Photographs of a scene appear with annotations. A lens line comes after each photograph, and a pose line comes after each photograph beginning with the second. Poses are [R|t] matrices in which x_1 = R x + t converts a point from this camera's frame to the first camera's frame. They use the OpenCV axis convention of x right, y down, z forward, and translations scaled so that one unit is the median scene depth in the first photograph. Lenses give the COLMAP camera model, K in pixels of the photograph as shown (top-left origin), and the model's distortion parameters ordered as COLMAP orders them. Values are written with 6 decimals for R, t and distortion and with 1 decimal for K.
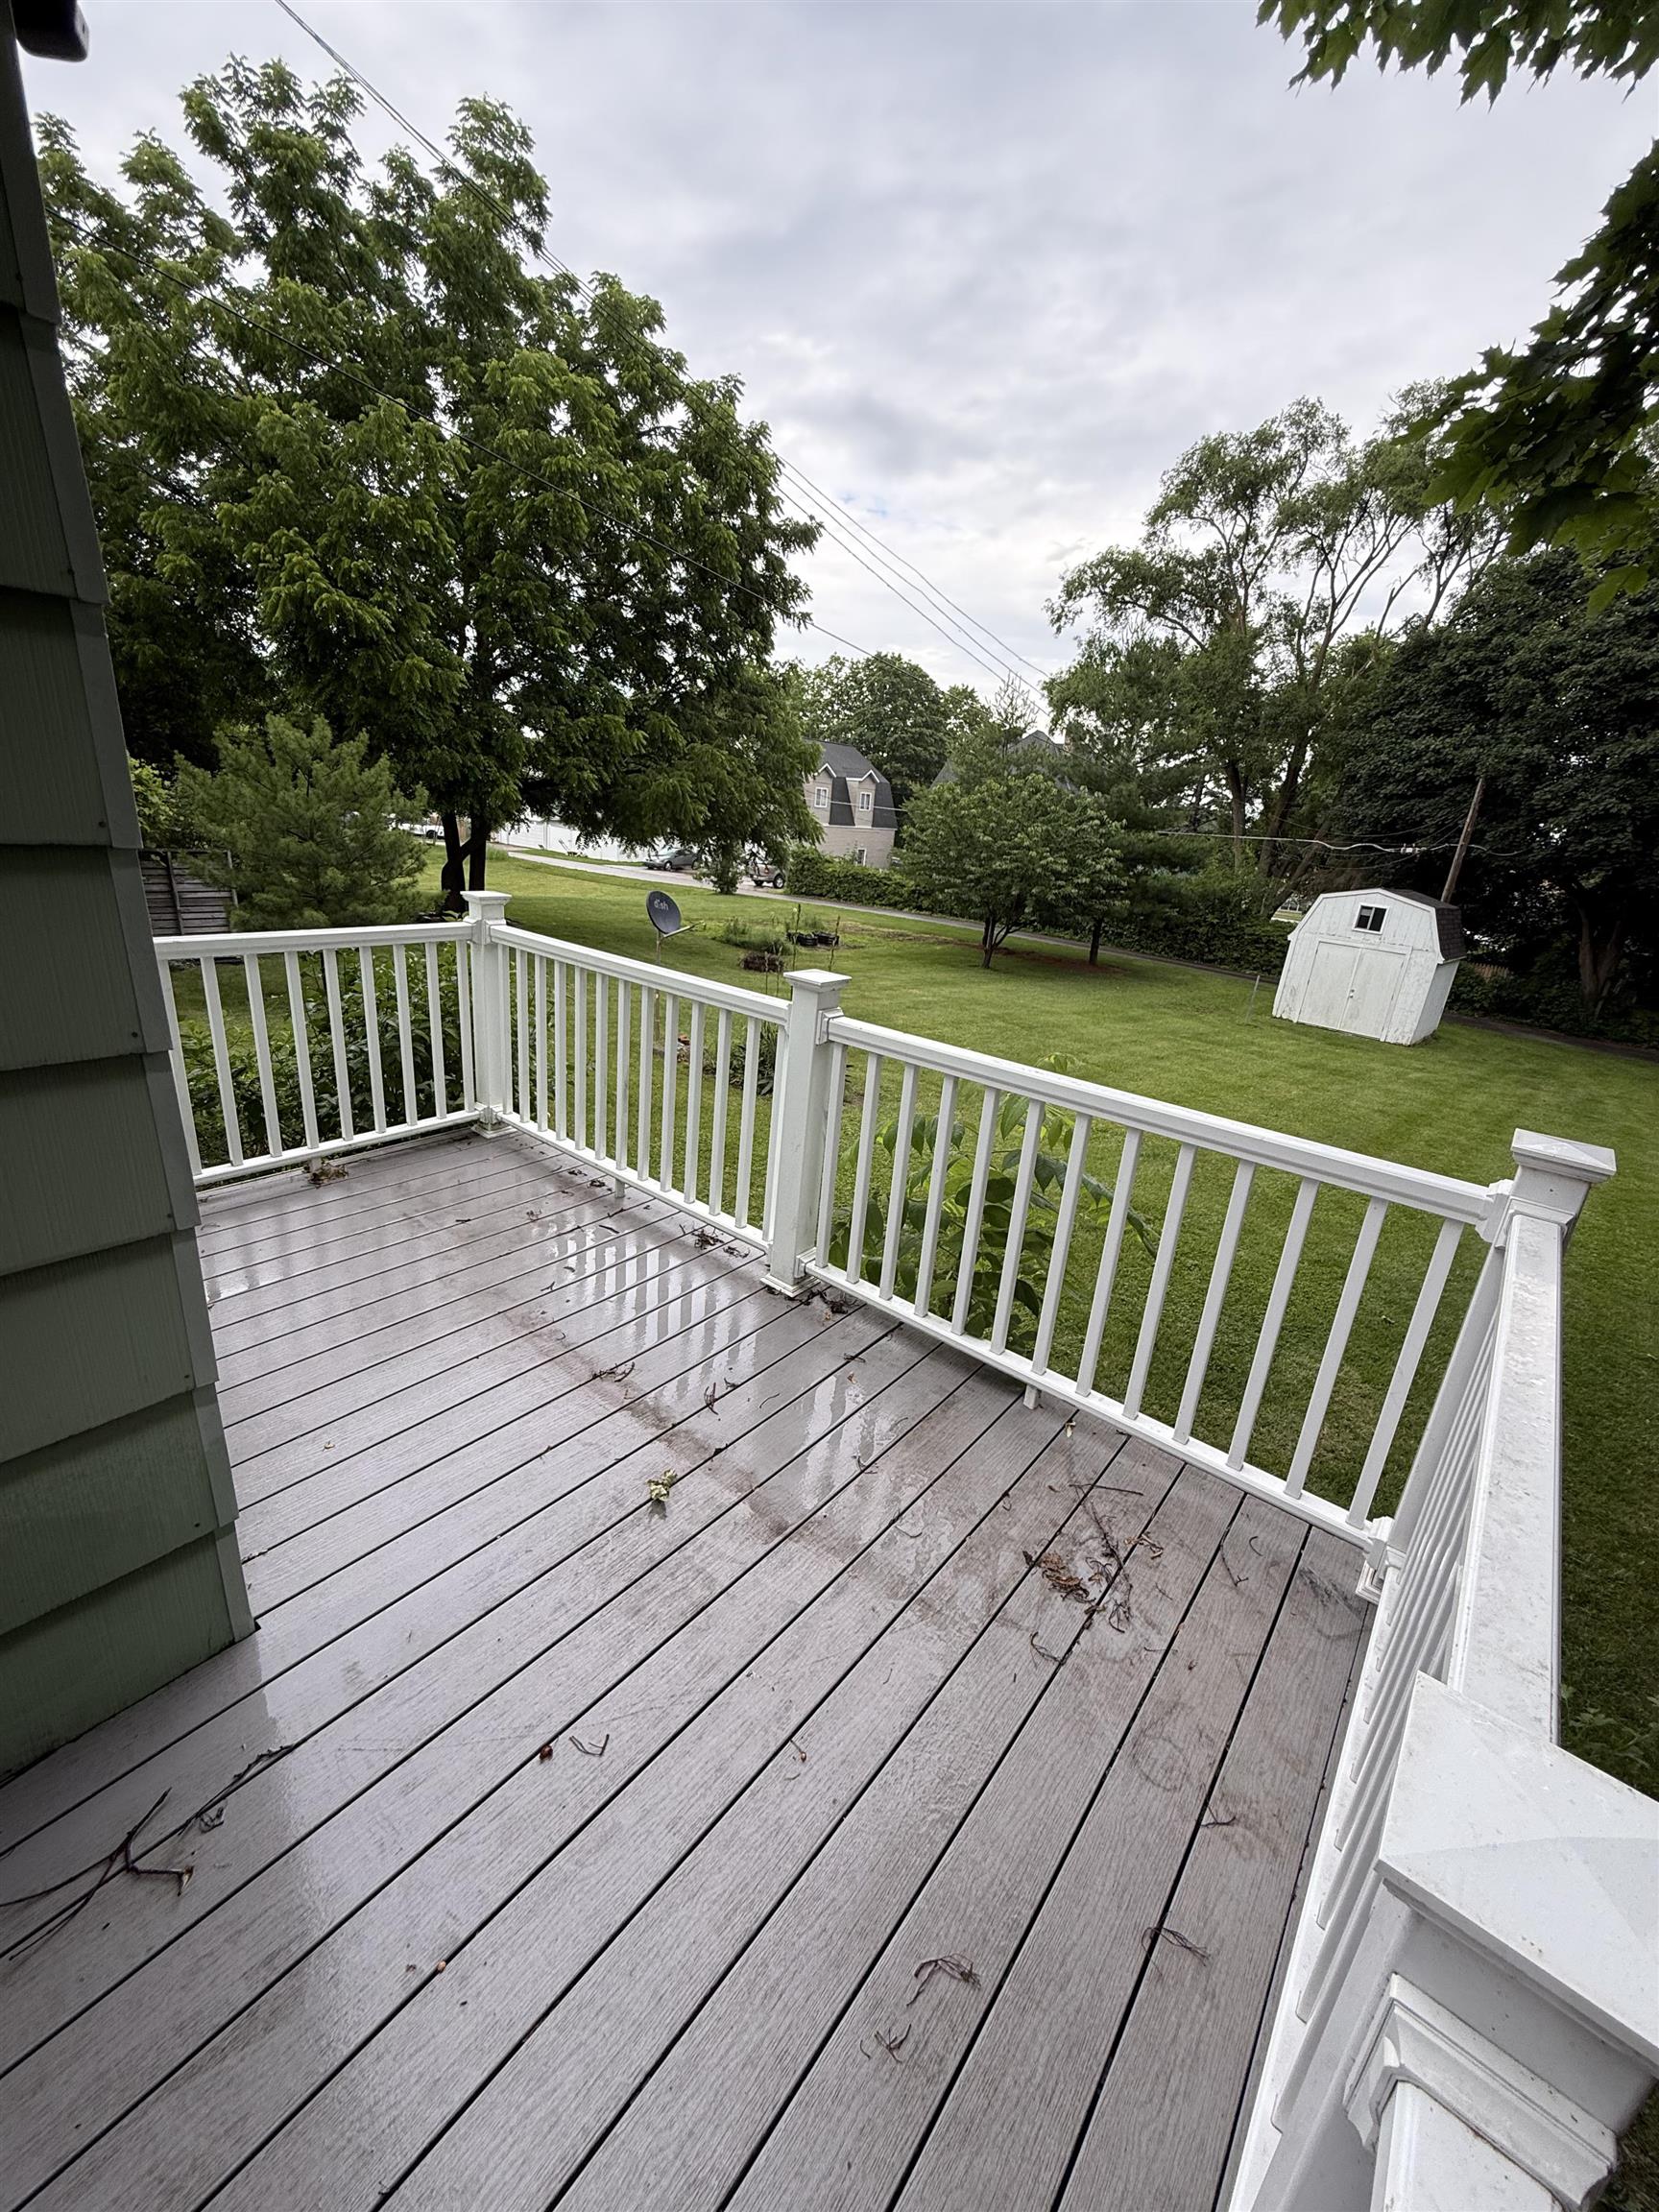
lens RADIAL K [[876.4, 0, 827.5], [0, 876.4, 1103.7], [0, 0, 1]] dist [-0.000026, -0.000224]
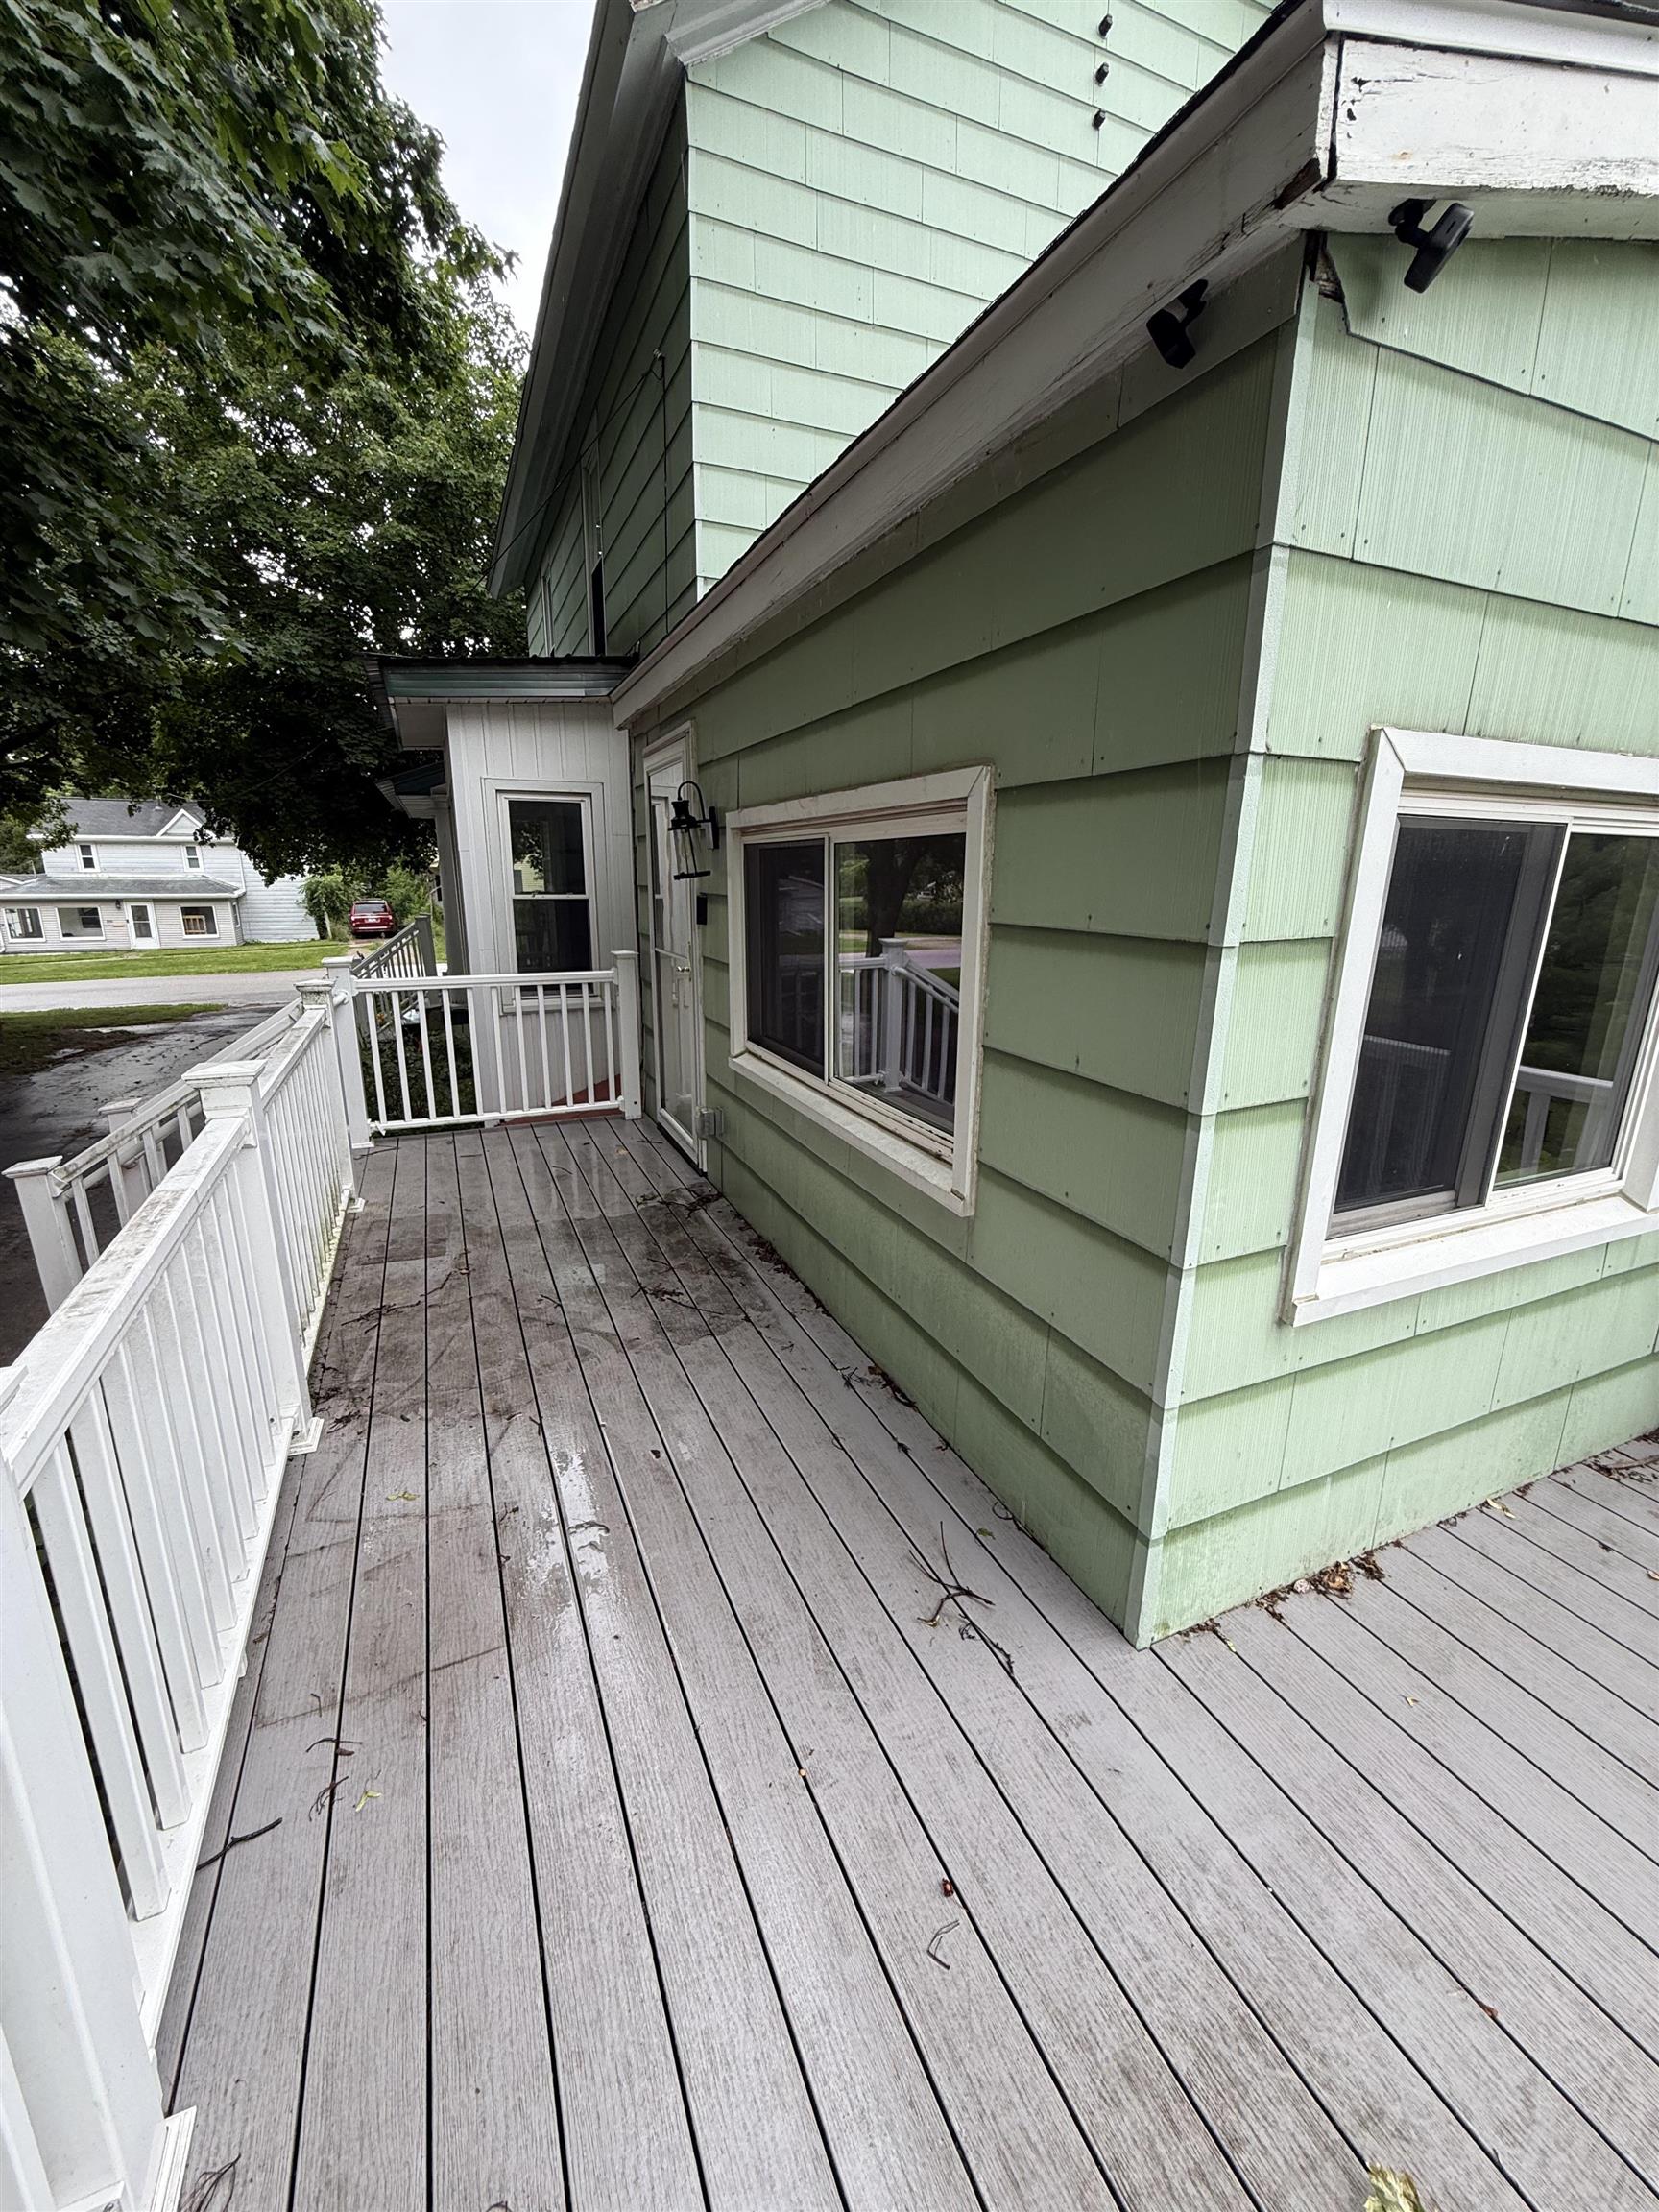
lens RADIAL K [[876.4, 0, 820.0], [0, 876.4, 1102.0], [0, 0, 1]] dist [-0.000026, -0.000224]
pose [[-0.465721, 0.135162, -0.874549, 0.468451], [-0.322963, 0.894140, 0.310176, -0.257926], [0.823893, 0.426902, -0.372767, 0.950956]]
